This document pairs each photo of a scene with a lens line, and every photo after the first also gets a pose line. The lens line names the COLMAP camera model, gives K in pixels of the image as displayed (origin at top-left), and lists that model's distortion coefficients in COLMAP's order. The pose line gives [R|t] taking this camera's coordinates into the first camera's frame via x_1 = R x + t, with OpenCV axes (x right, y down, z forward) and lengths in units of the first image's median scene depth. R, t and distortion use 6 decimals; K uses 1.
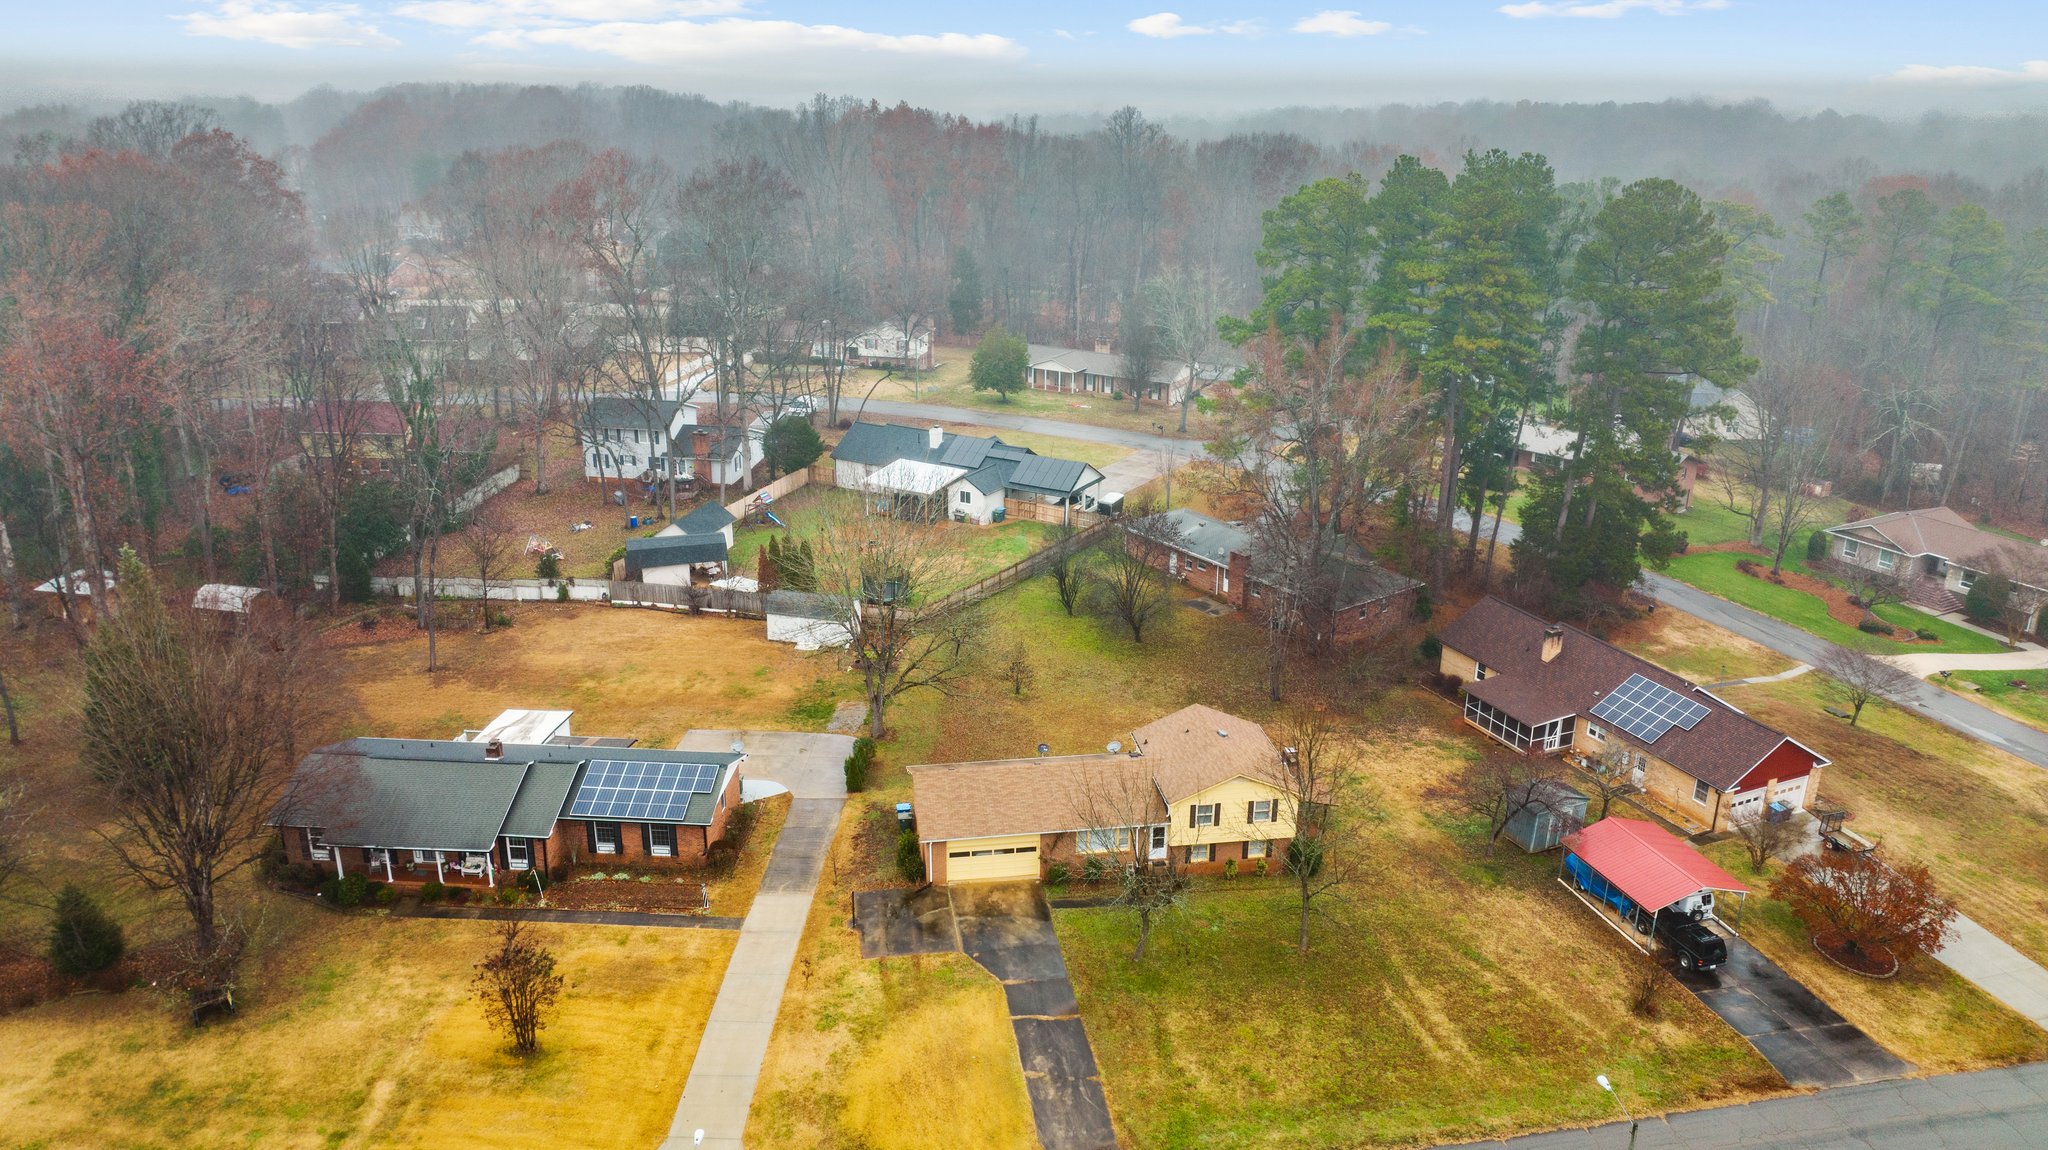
lens RADIAL K [[1448.9, 0, 1024.0], [0, 1448.9, 575.0], [0, 0, 1]] dist [-0.010071, -0.000678]
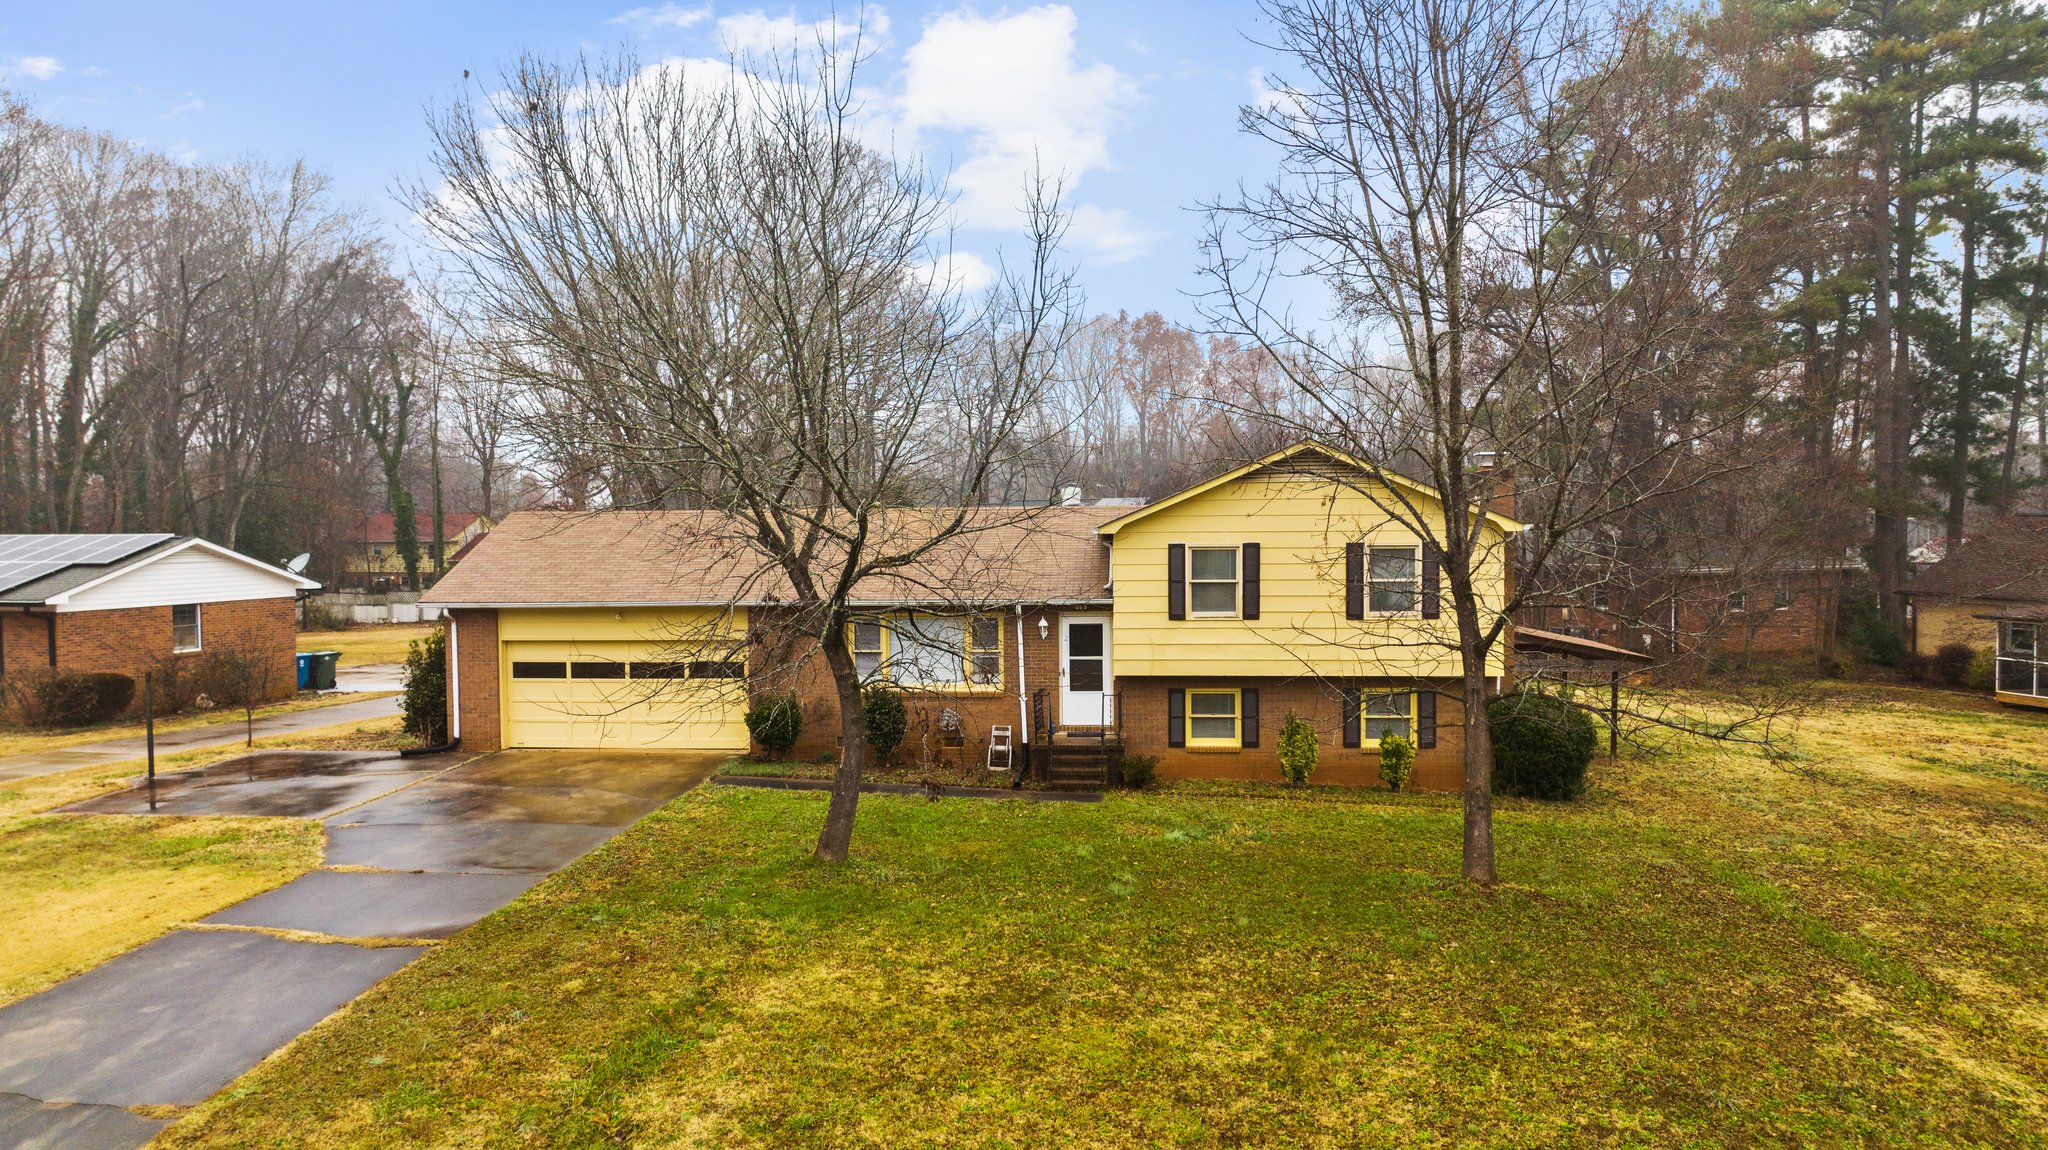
lens RADIAL K [[1448.9, 0, 1024.0], [0, 1448.9, 575.0], [0, 0, 1]] dist [-0.010071, -0.000678]
pose [[0.970266, -0.002092, -0.242032, 0.163817], [-0.069131, 0.955914, -0.285394, 0.264424], [0.231958, 0.293640, 0.927346, 0.672284]]
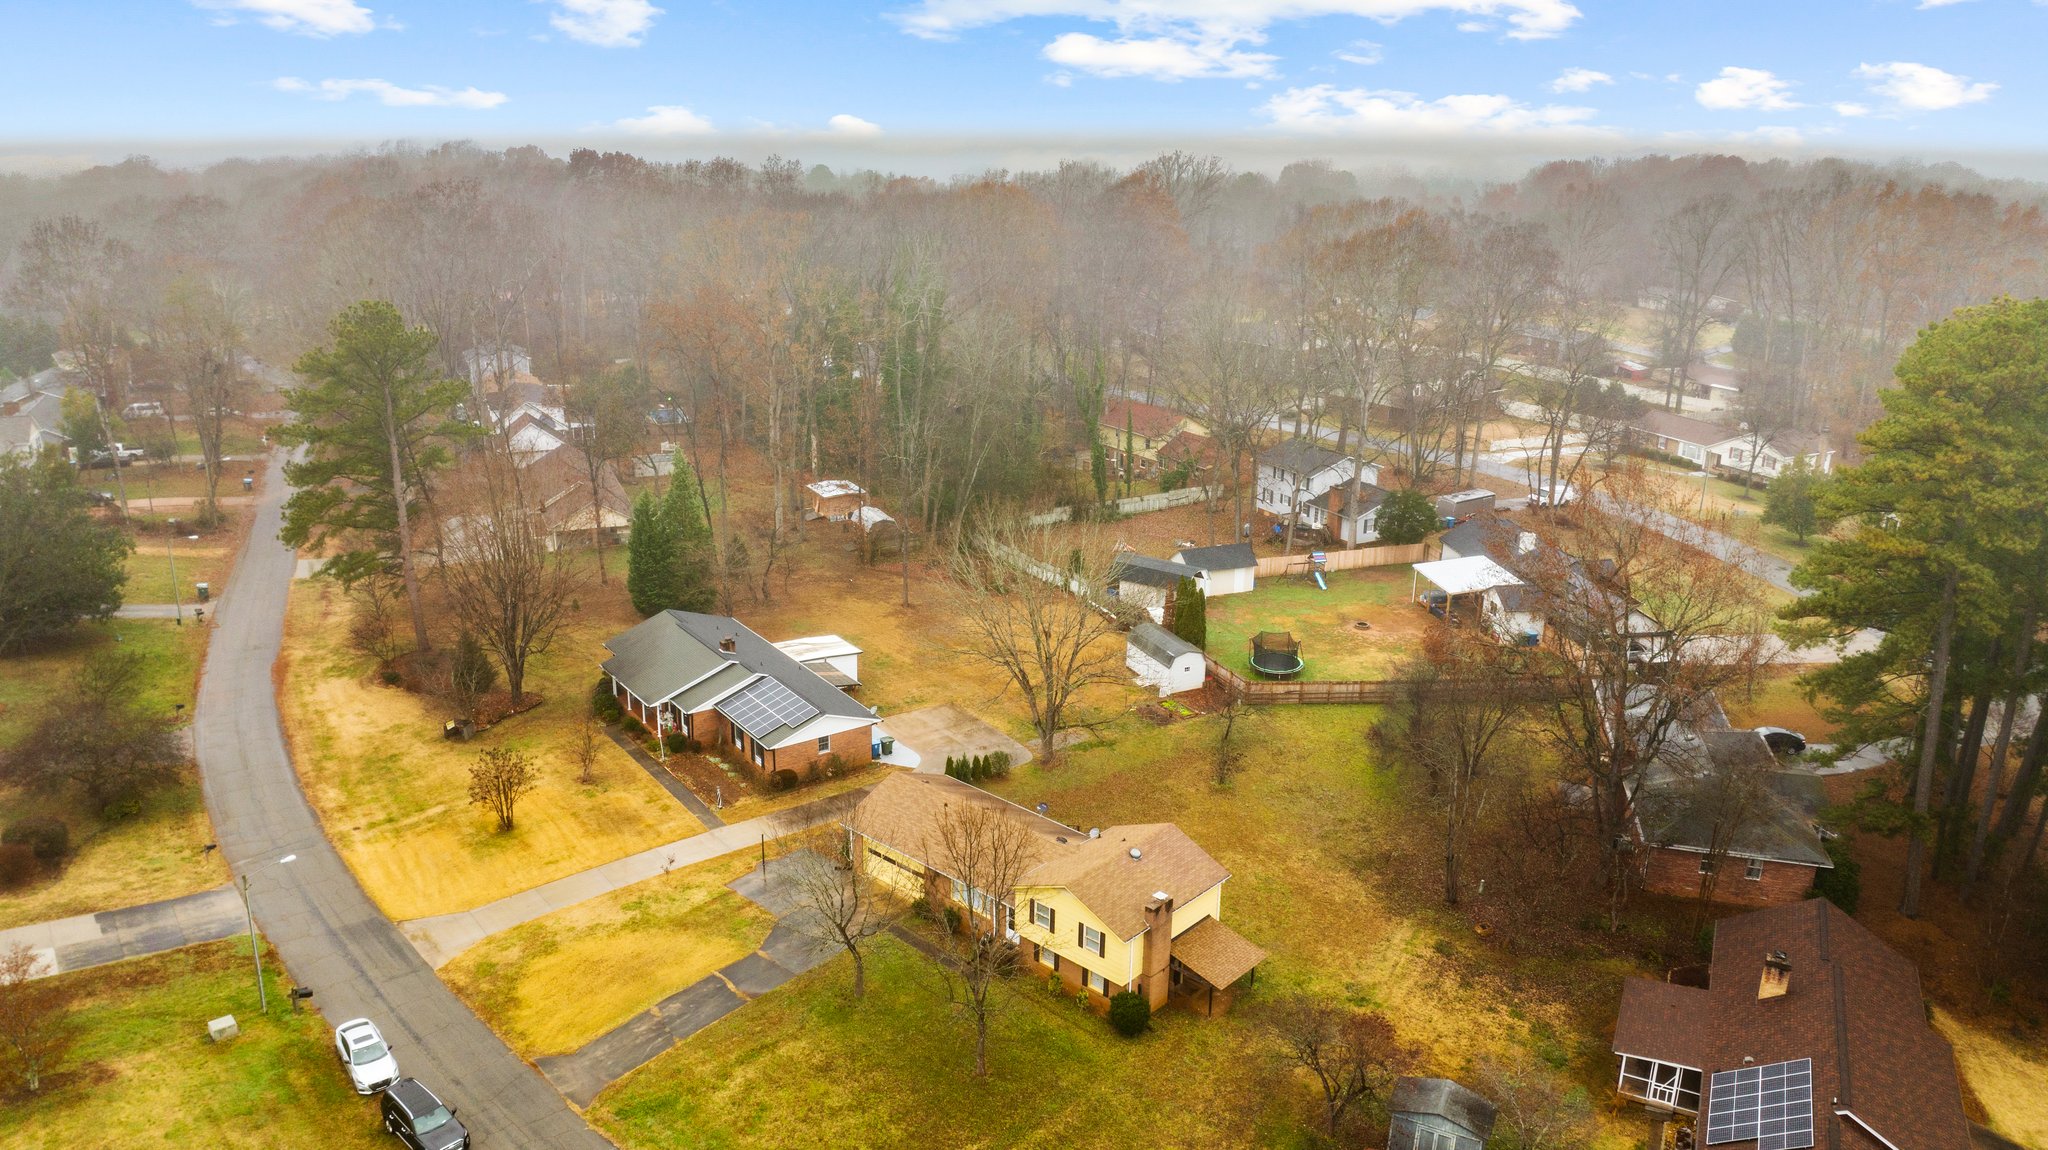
lens RADIAL K [[1448.9, 0, 1024.0], [0, 1448.9, 575.0], [0, 0, 1]] dist [-0.010071, -0.000678]
pose [[0.641816, 0.245142, -0.726620, 0.743467], [-0.274553, 0.958175, 0.080753, -0.117813], [0.716025, 0.147667, 0.682277, 0.318476]]
